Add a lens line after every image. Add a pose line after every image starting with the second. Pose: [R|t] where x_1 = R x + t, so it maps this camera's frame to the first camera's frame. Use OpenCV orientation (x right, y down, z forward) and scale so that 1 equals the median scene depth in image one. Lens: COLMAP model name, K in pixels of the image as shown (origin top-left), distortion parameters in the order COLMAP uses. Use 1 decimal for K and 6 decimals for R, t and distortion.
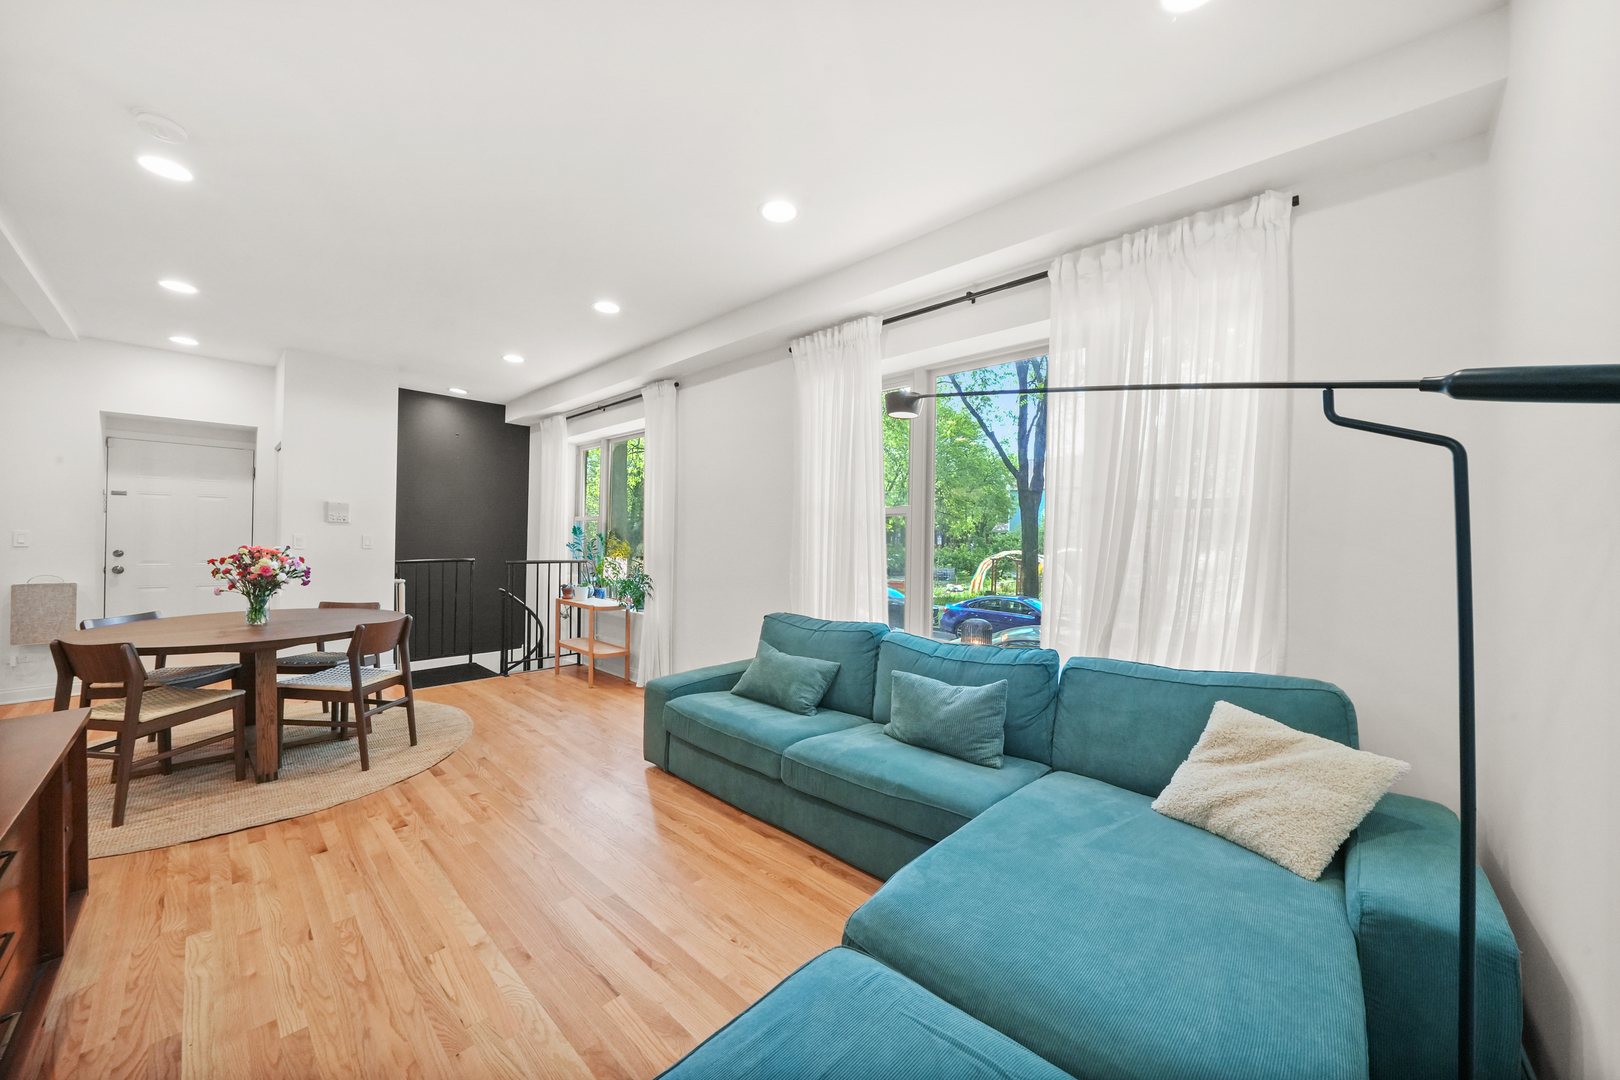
lens RADIAL K [[563.0, 0, 803.8], [0, 563.0, 537.4], [0, 0, 1]] dist [-0.022616, 0.002803]
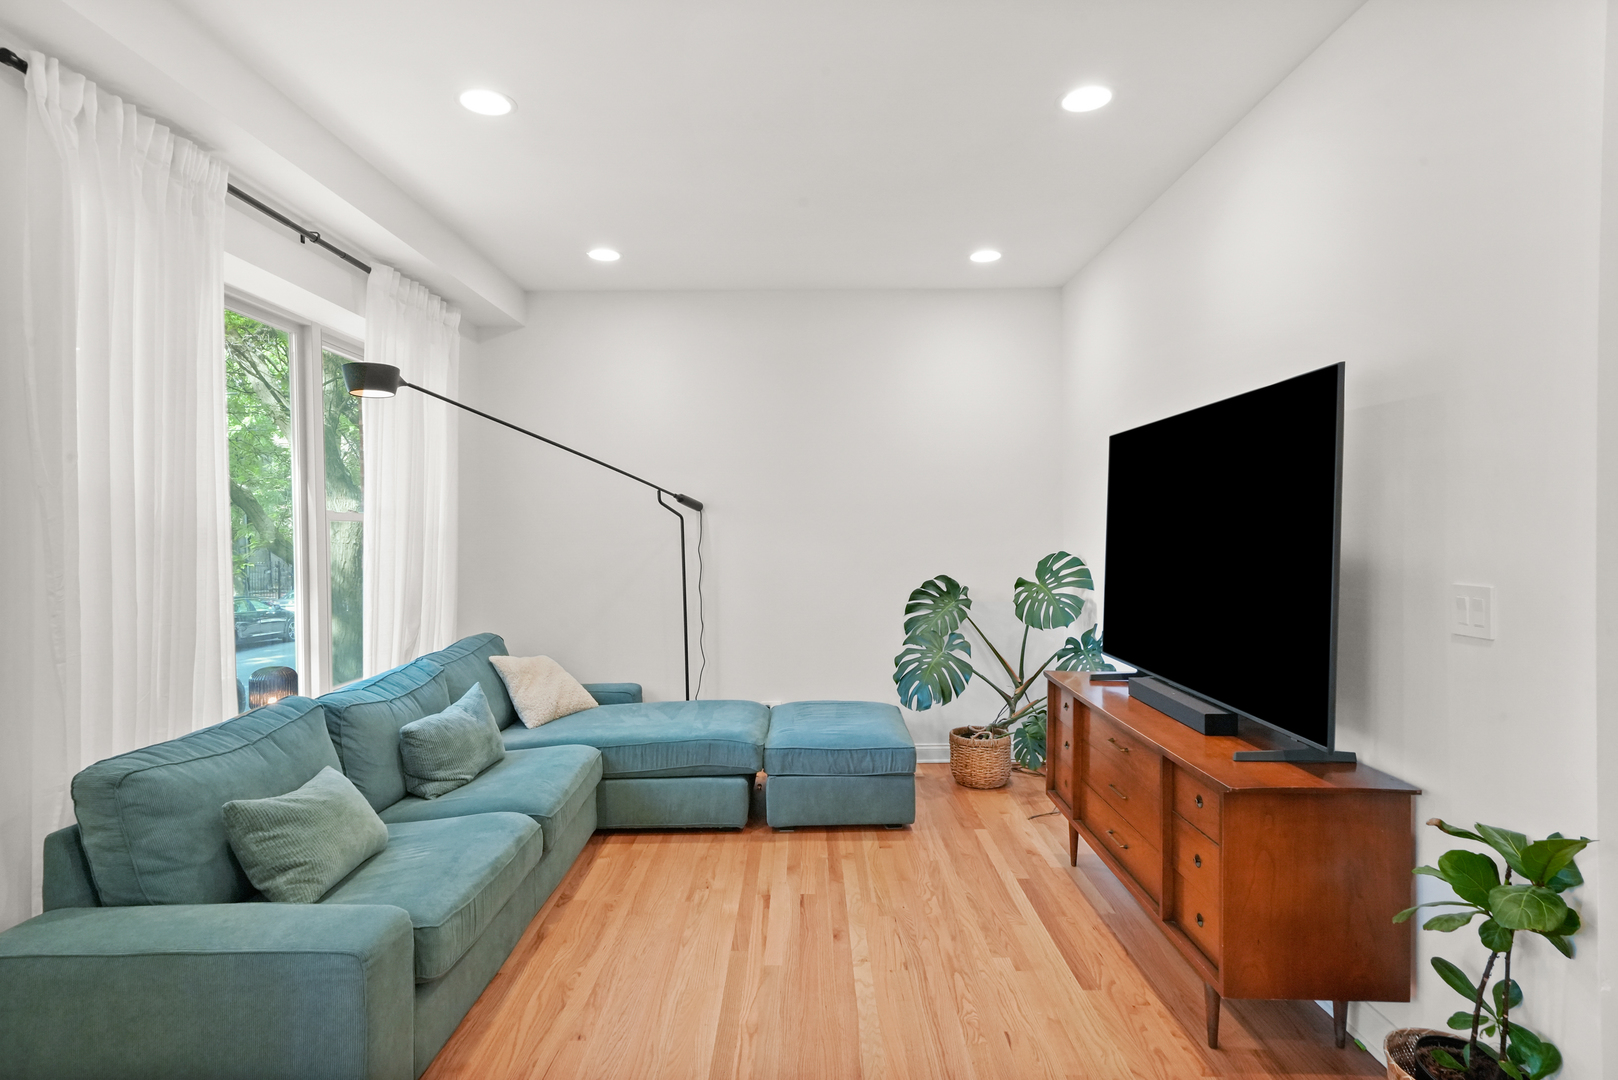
lens RADIAL K [[867.6, 0, 795.3], [0, 867.6, 541.3], [0, 0, 1]] dist [0.004912, 0.003087]
pose [[-0.668531, -0.015529, 0.743523, -1.791695], [0.001228, 0.999758, 0.021984, -0.077954], [-0.743684, 0.015610, -0.668349, 2.292860]]
